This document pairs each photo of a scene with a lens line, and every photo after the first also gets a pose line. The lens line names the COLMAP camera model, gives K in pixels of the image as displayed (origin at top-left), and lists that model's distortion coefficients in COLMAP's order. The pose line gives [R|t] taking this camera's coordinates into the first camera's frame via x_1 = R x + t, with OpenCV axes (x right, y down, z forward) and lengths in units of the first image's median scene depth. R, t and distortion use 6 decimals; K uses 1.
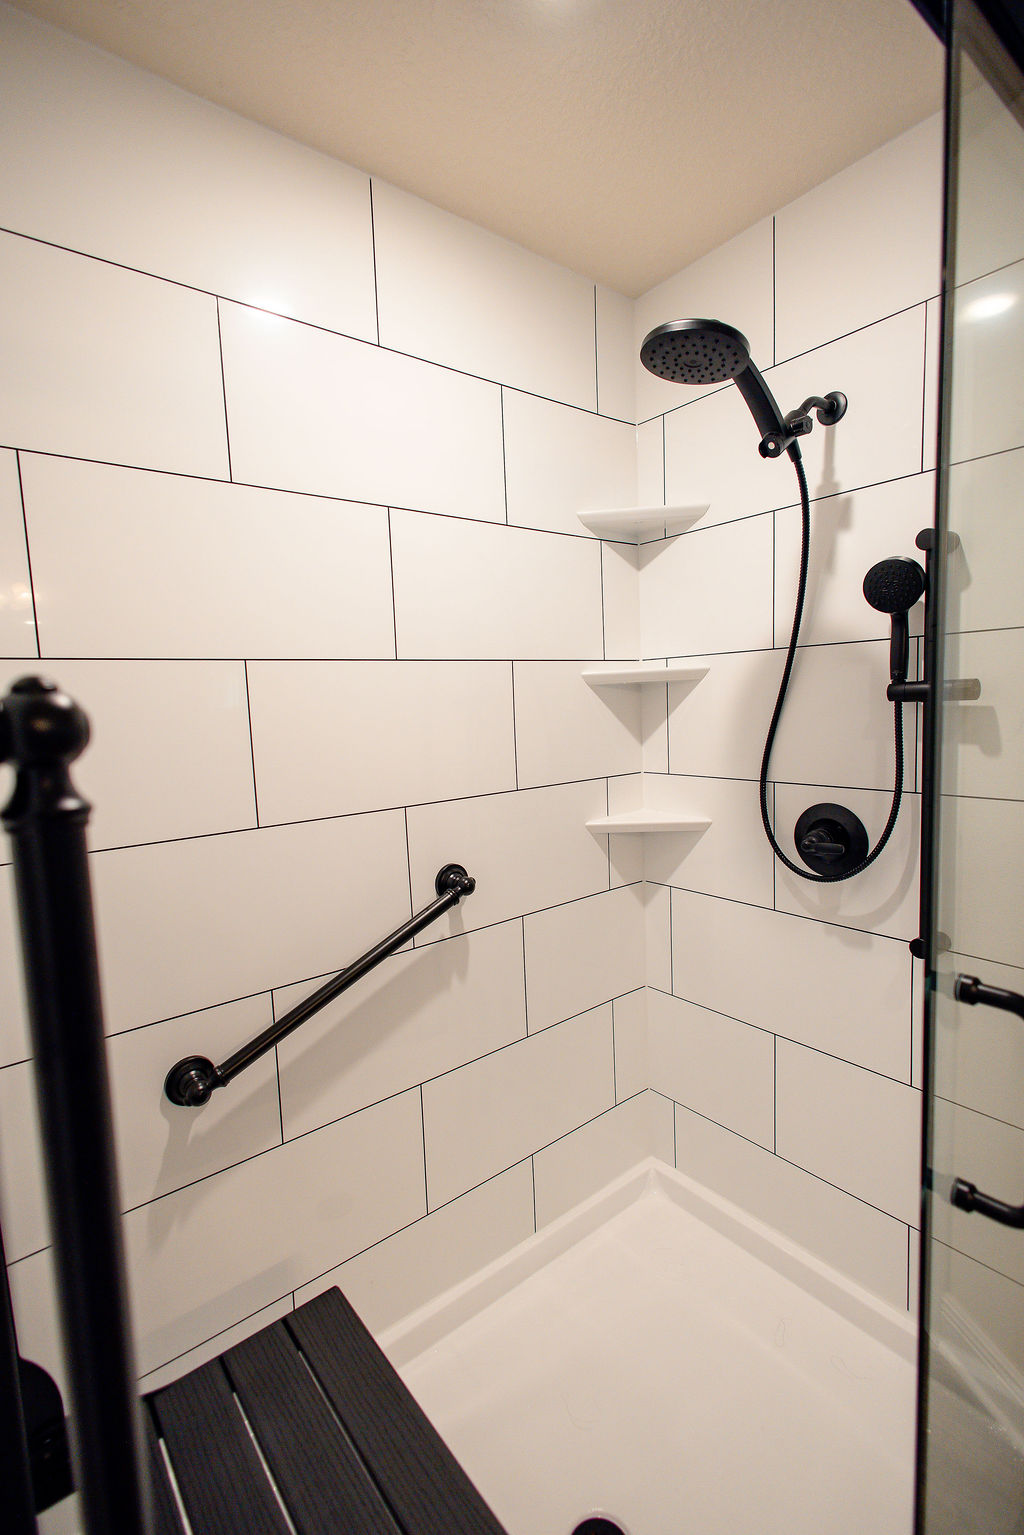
lens RADIAL K [[701.1, 0, 511.6], [0, 701.1, 769.0], [0, 0, 1]] dist [0.018495, 0.000224]
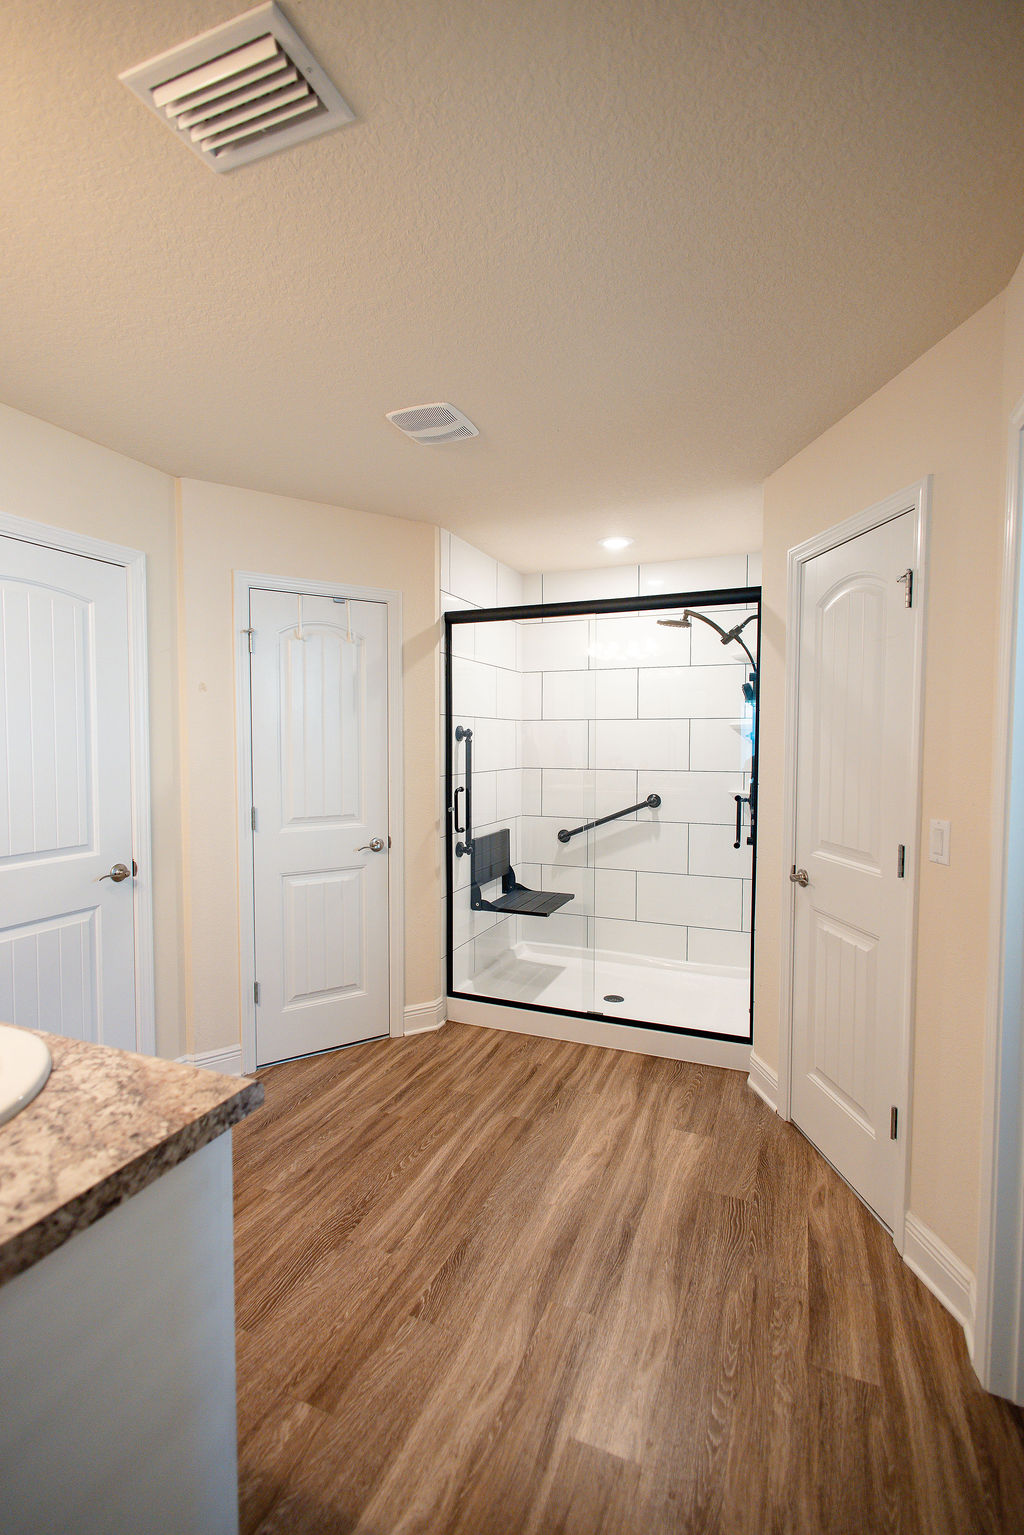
lens RADIAL K [[703.8, 0, 510.6], [0, 703.8, 753.6], [0, 0, 1]] dist [0.004275, 0.000415]
pose [[0.484377, 0.061304, -0.872709, 2.081248], [-0.110586, 0.993831, 0.008433, 0.020652], [0.867842, 0.092425, 0.488168, -0.847818]]
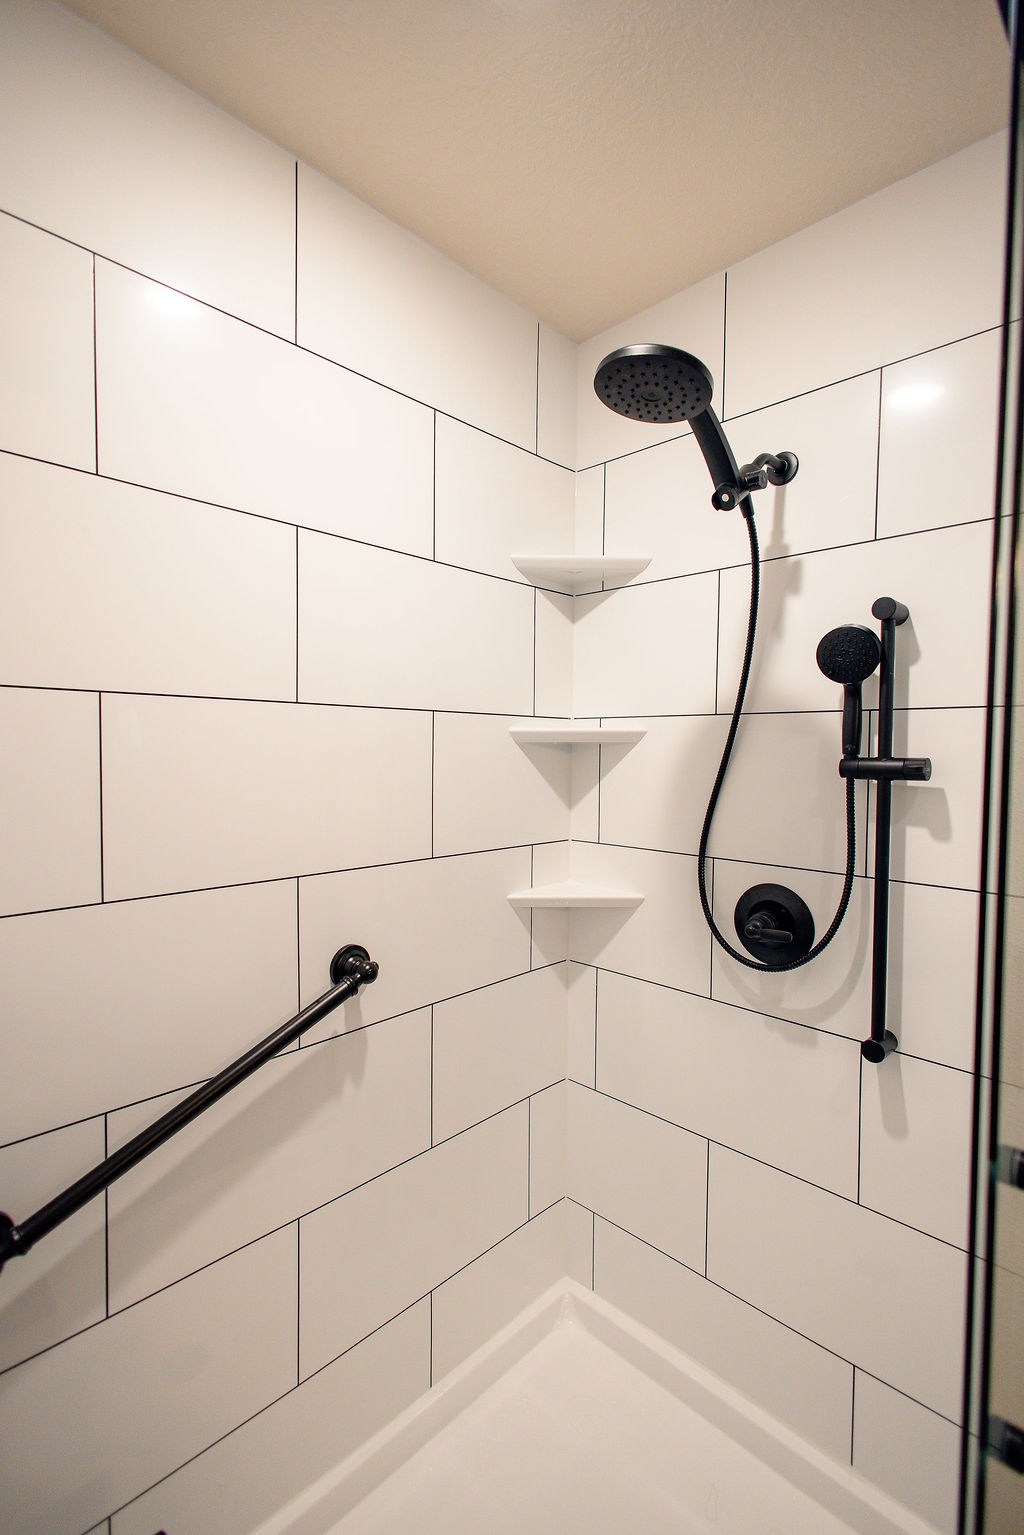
lens RADIAL K [[699.1, 0, 511.3], [0, 699.1, 773.7], [0, 0, 1]] dist [0.002802, 0.000320]
pose [[0.991438, 0.044011, 0.122939, -0.007018], [-0.035550, 0.996900, -0.070189, -0.019528], [-0.125647, 0.065218, 0.989929, 0.132870]]
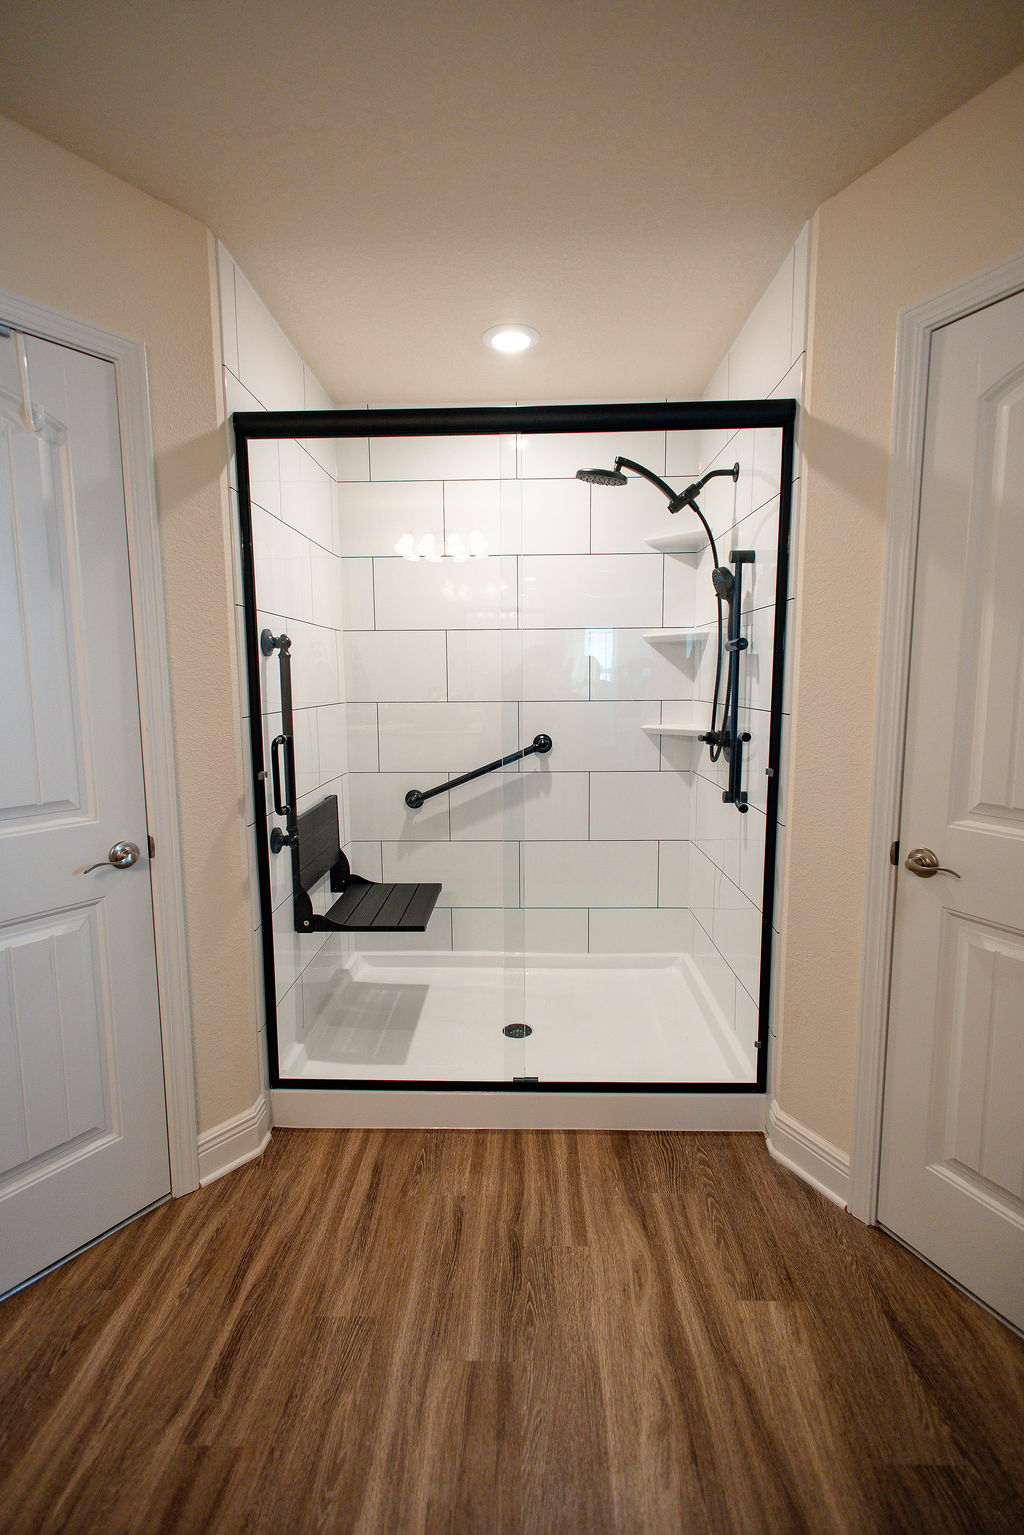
lens RADIAL K [[703.8, 0, 510.6], [0, 703.8, 753.6], [0, 0, 1]] dist [0.004275, 0.000415]
pose [[0.762503, 0.104187, -0.638541, 1.144003], [-0.088126, 0.994475, 0.057028, 0.089527], [0.640955, 0.012788, 0.767472, -0.578976]]
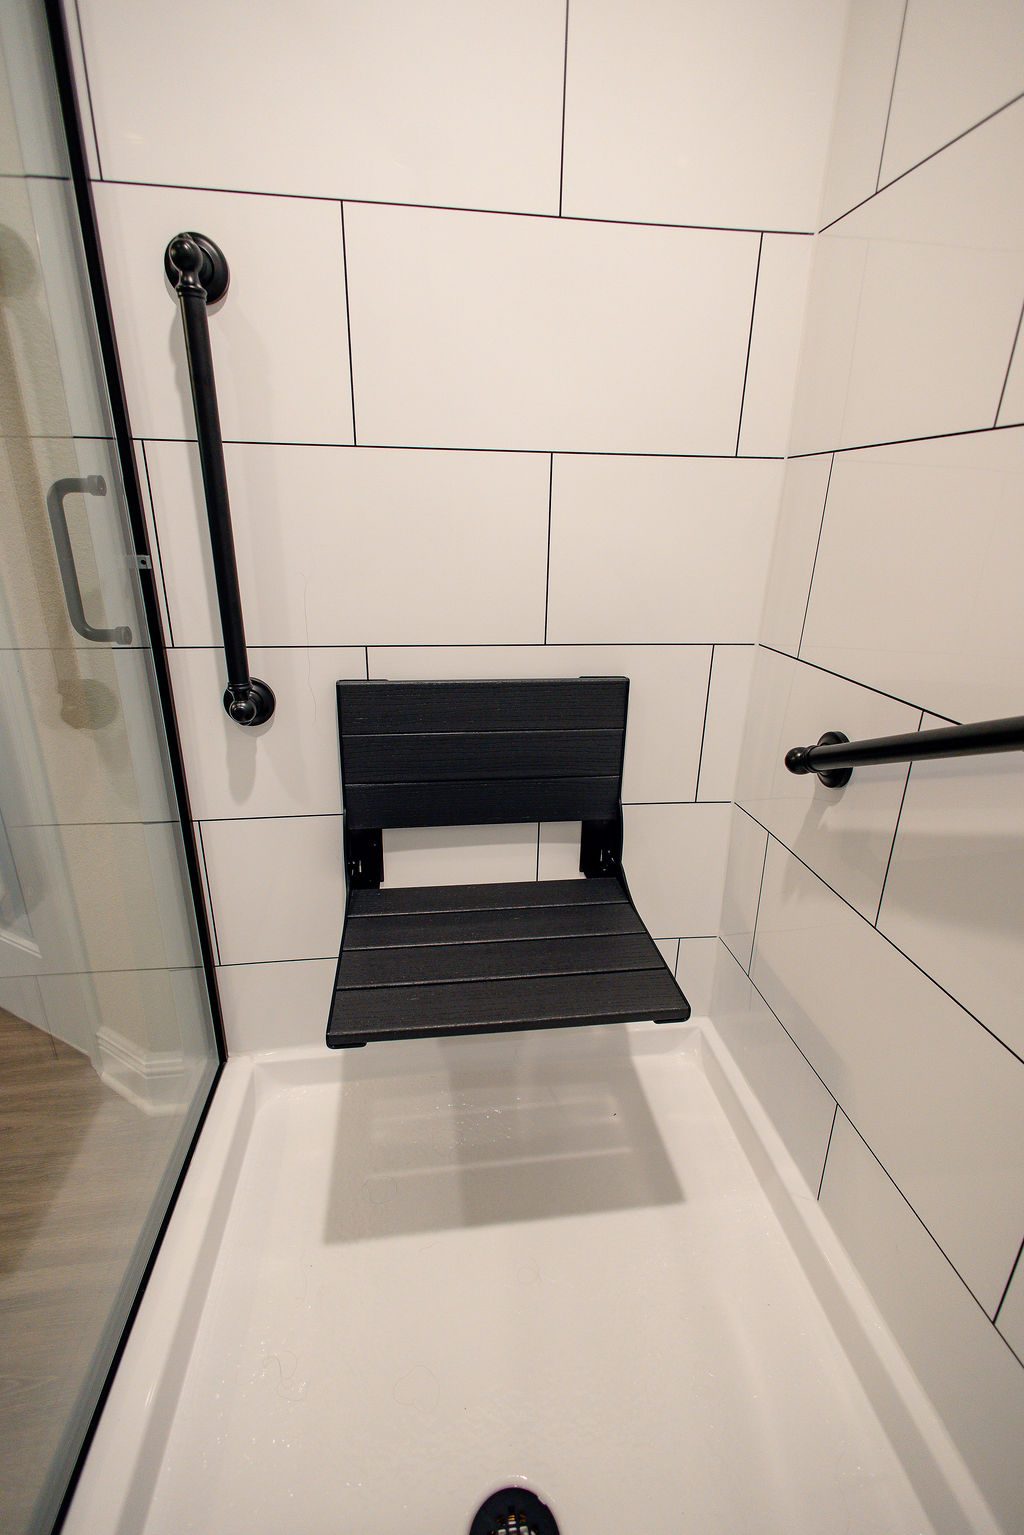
lens RADIAL K [[699.1, 0, 511.3], [0, 699.1, 773.7], [0, 0, 1]] dist [0.002802, 0.000320]
pose [[-0.520059, 0.326571, -0.789234, 0.329914], [-0.080616, 0.901128, 0.425992, 0.113930], [0.850318, 0.285166, -0.442313, 0.865757]]
